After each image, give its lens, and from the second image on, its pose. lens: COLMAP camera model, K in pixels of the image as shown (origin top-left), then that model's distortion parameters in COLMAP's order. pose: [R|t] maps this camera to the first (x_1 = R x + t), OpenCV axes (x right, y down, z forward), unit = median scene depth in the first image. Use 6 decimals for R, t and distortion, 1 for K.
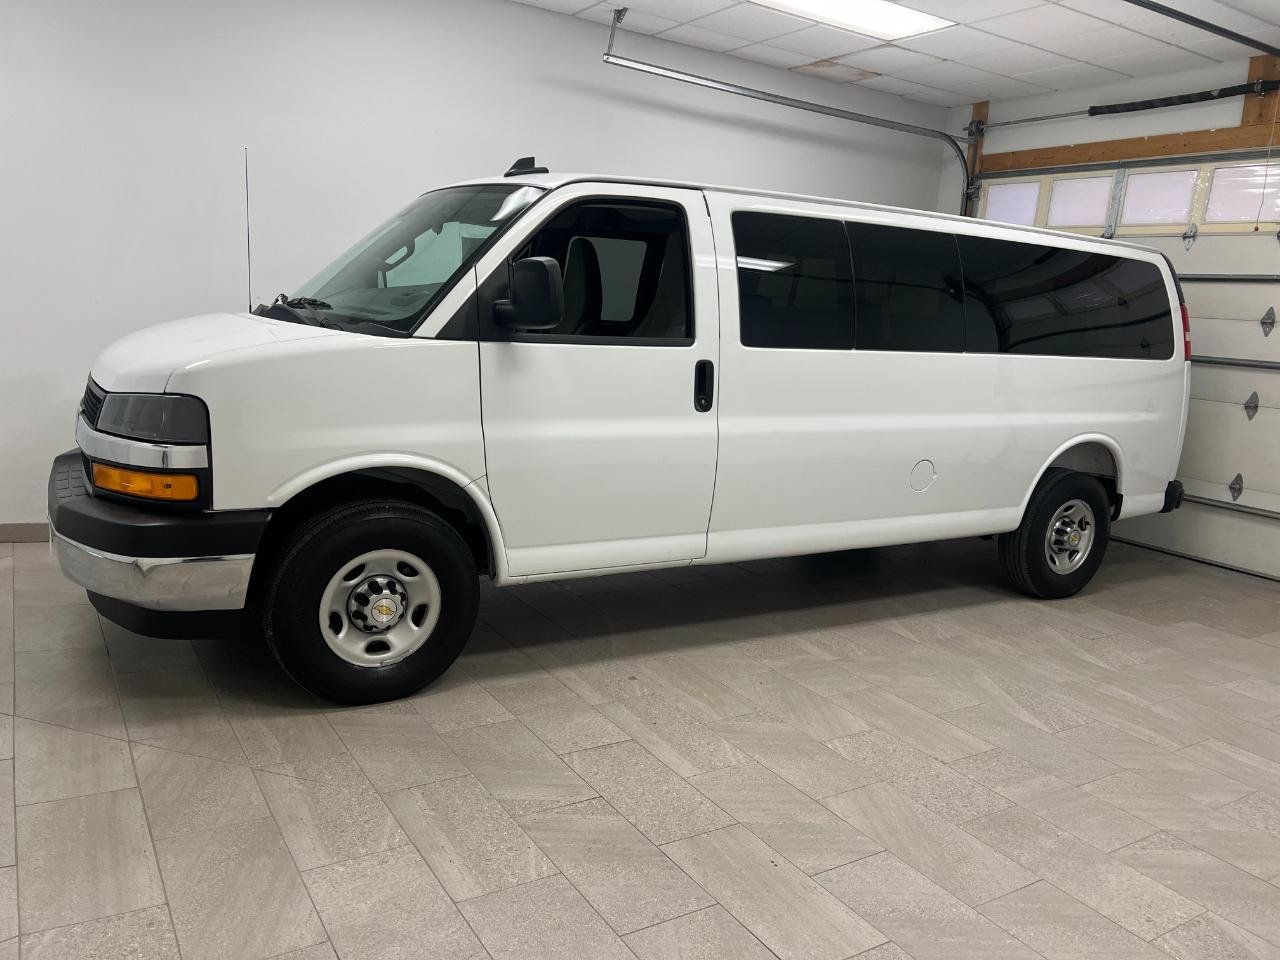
lens RADIAL K [[966.2, 0, 643.7], [0, 966.2, 480.6], [0, 0, 1]] dist [0.053620, -0.055299]
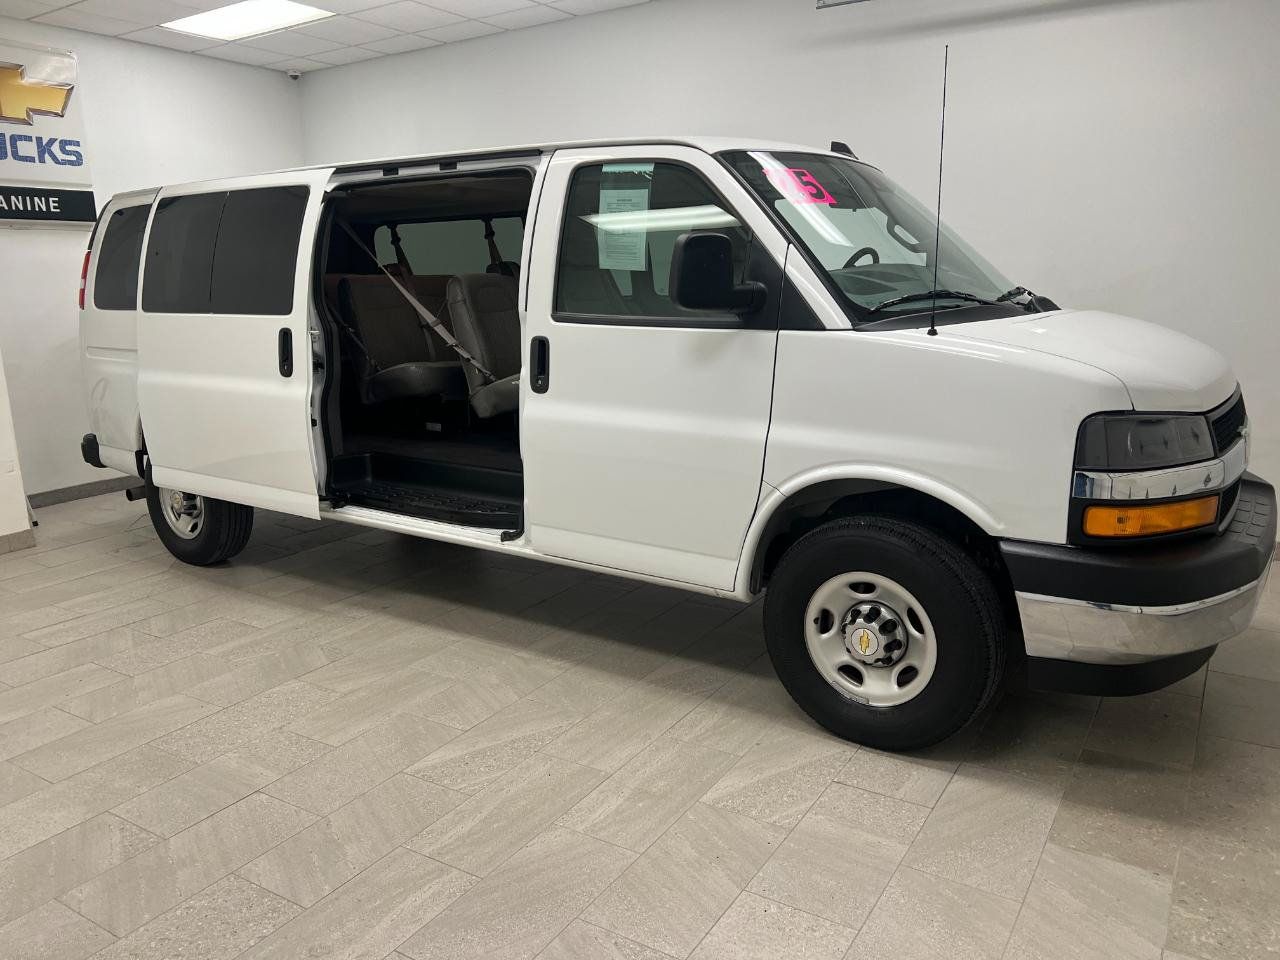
lens RADIAL K [[966.2, 0, 633.6], [0, 966.2, 470.4], [0, 0, 1]] dist [0.053620, -0.055299]
pose [[0.409155, 0.097151, -0.907278, 1.105789], [-0.109562, 0.992353, 0.056852, -0.057249], [0.905863, 0.076142, 0.416670, 0.735158]]
